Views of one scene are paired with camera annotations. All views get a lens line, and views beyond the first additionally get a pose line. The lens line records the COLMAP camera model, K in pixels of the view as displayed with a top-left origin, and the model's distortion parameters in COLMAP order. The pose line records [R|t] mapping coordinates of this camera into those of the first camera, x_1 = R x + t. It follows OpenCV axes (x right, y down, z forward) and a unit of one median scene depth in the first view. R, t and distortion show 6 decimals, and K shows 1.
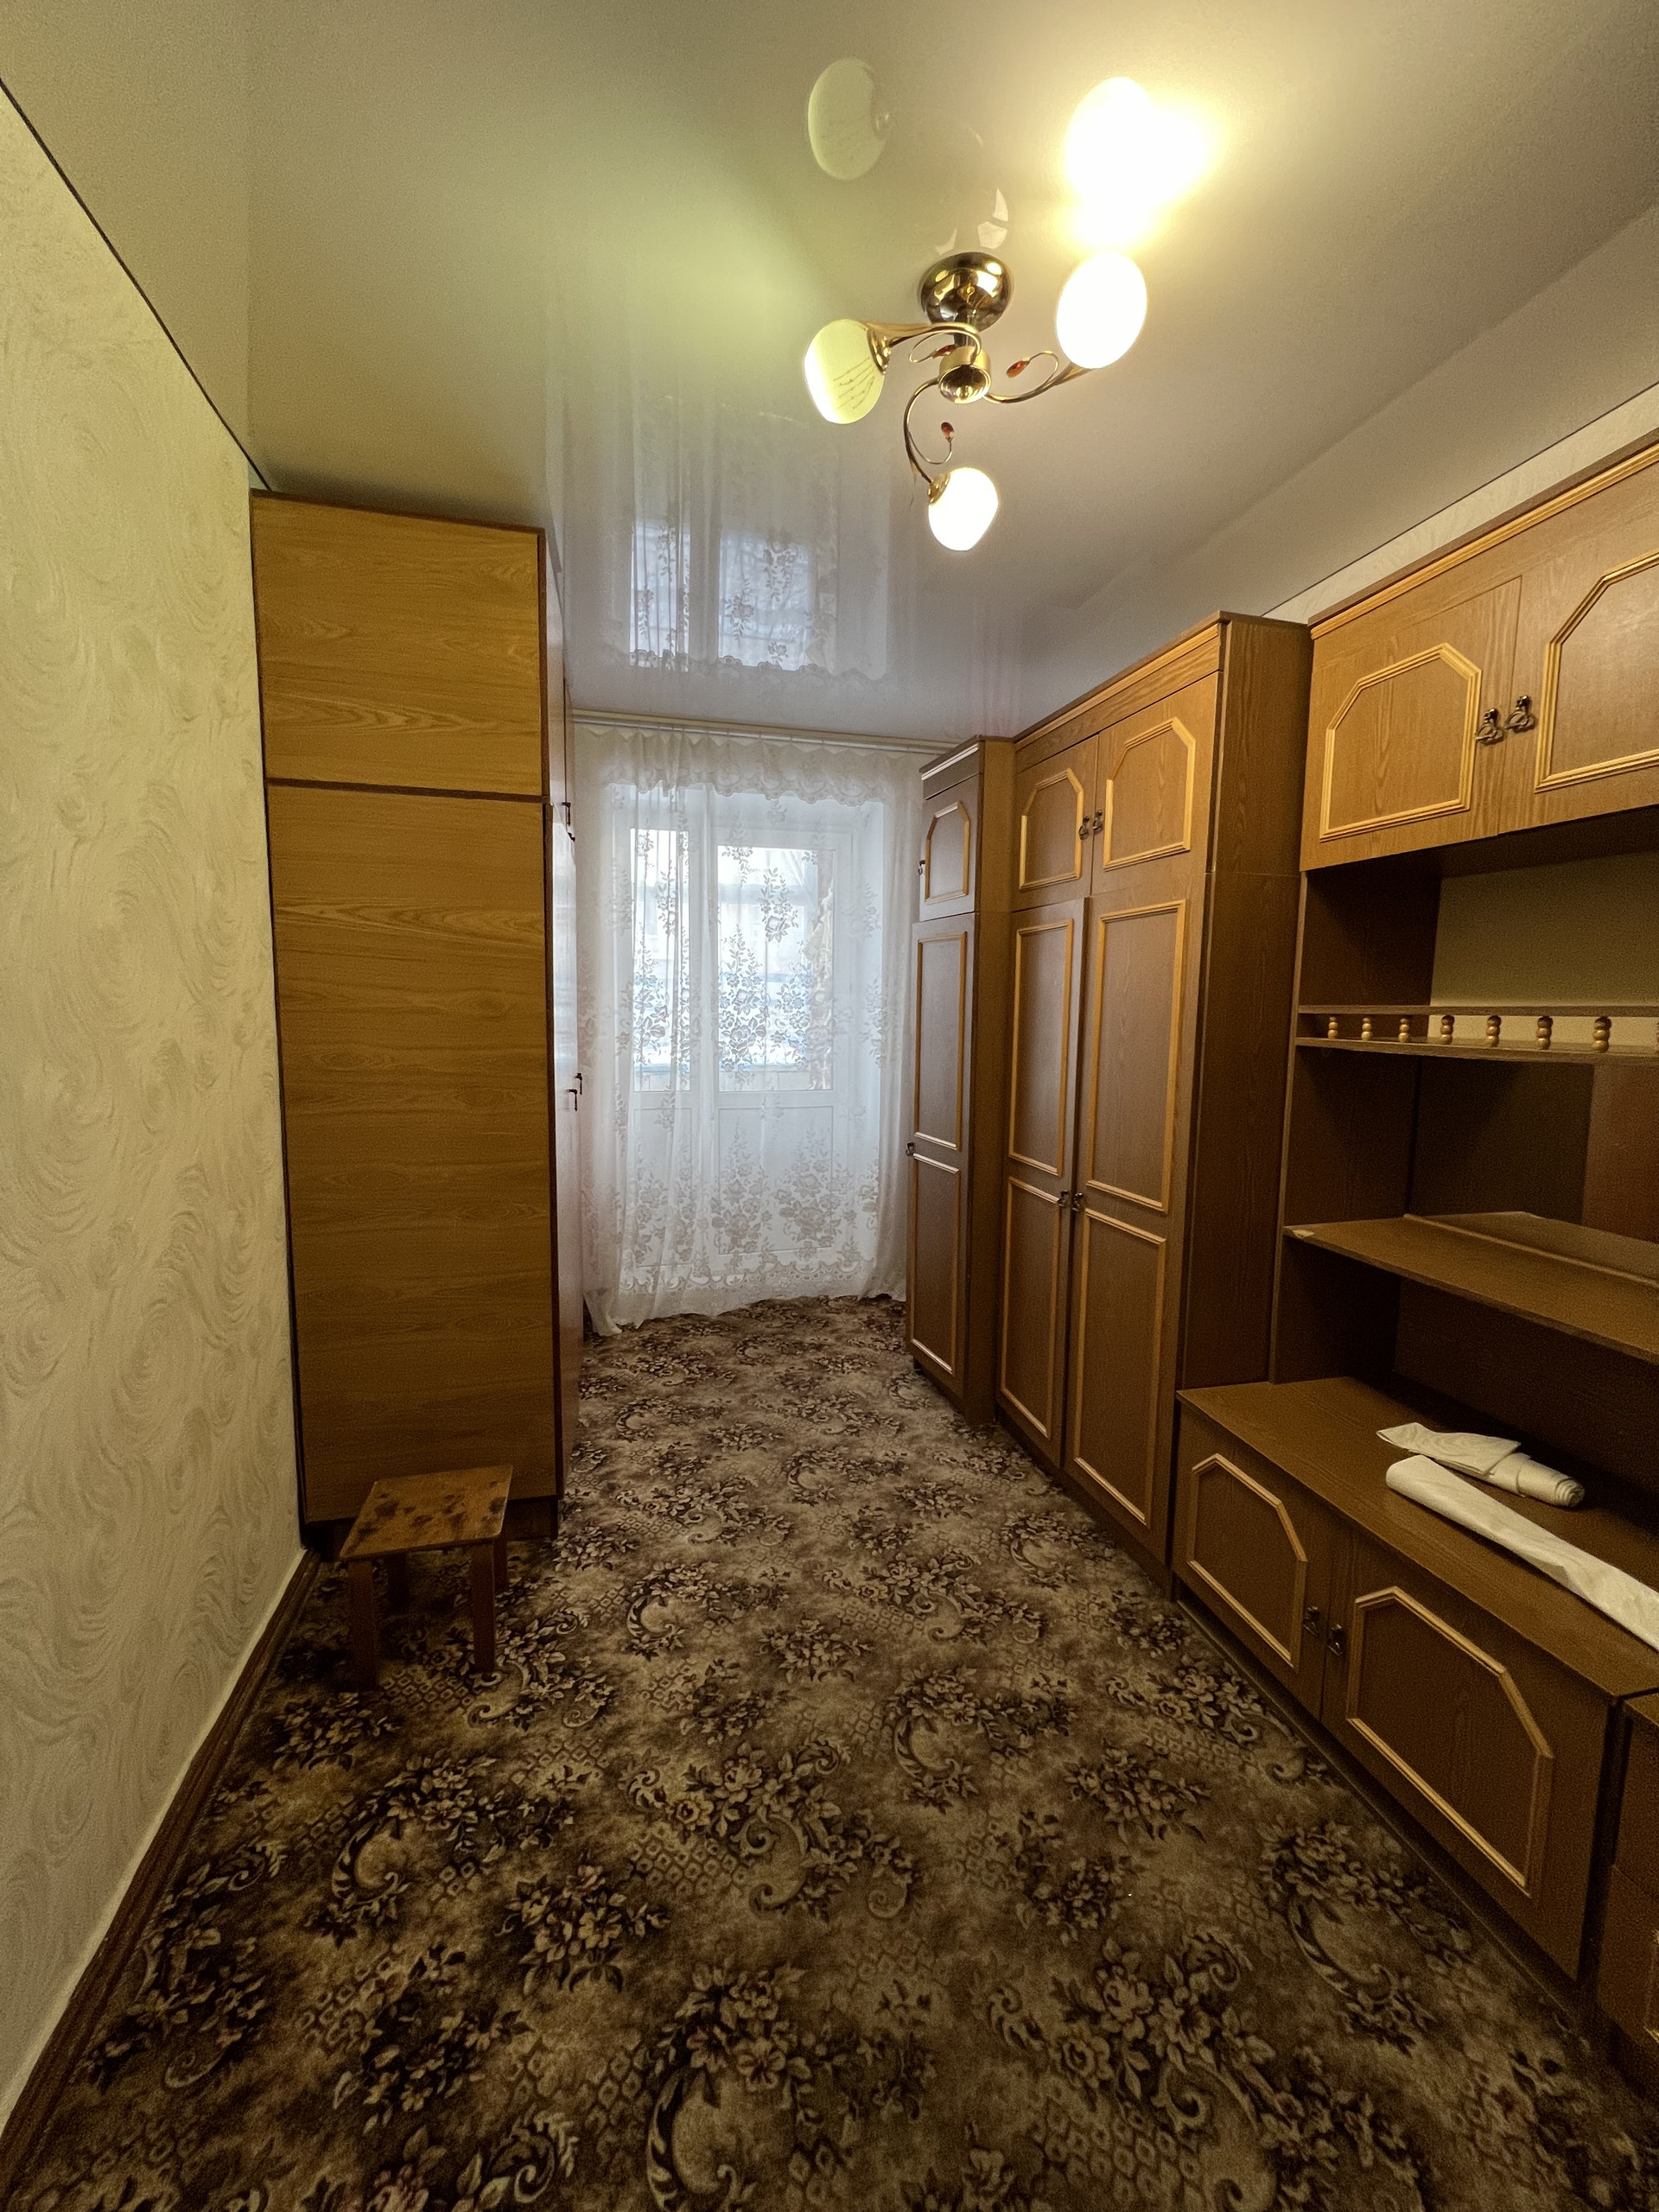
lens RADIAL K [[880.9, 0, 823.1], [0, 880.9, 1099.5], [0, 0, 1]] dist [-0.002452, -0.000914]
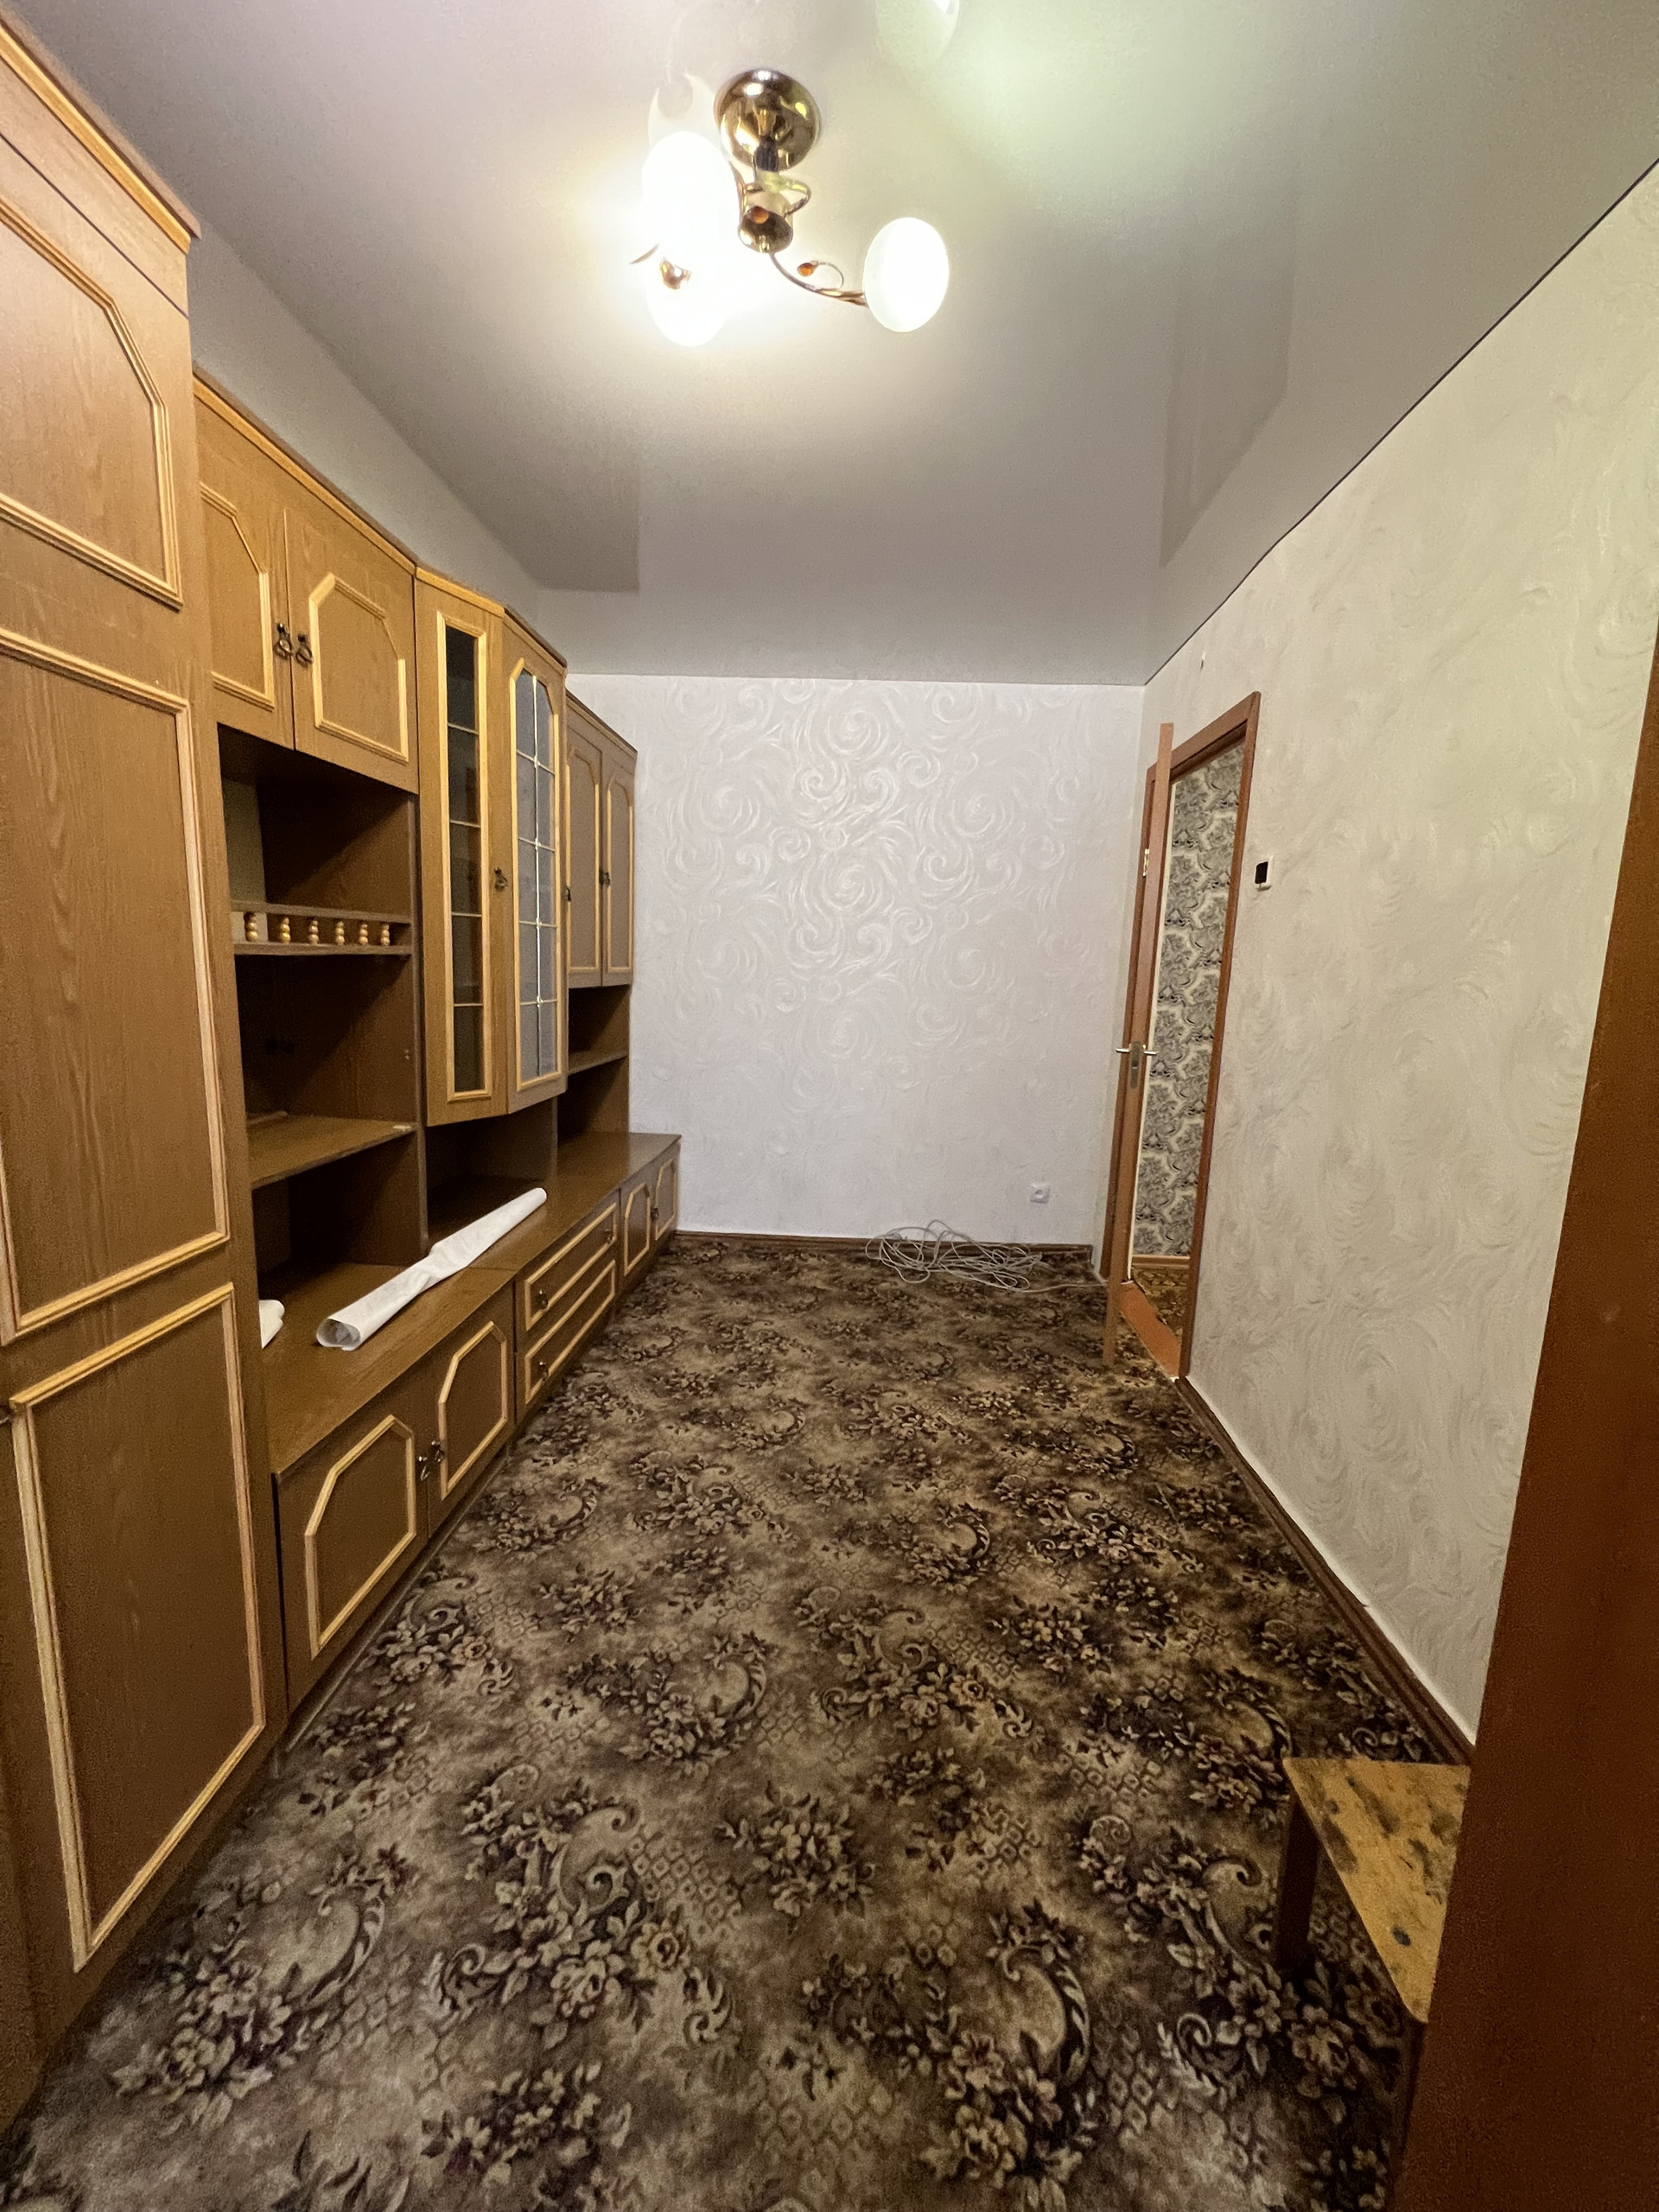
lens RADIAL K [[880.9, 0, 814.6], [0, 880.9, 1100.6], [0, 0, 1]] dist [-0.002452, -0.000914]
pose [[-0.953147, -0.093857, 0.287578, -0.199541], [-0.017169, 0.965902, 0.258337, -0.160799], [-0.302019, 0.241296, -0.922259, 1.779629]]
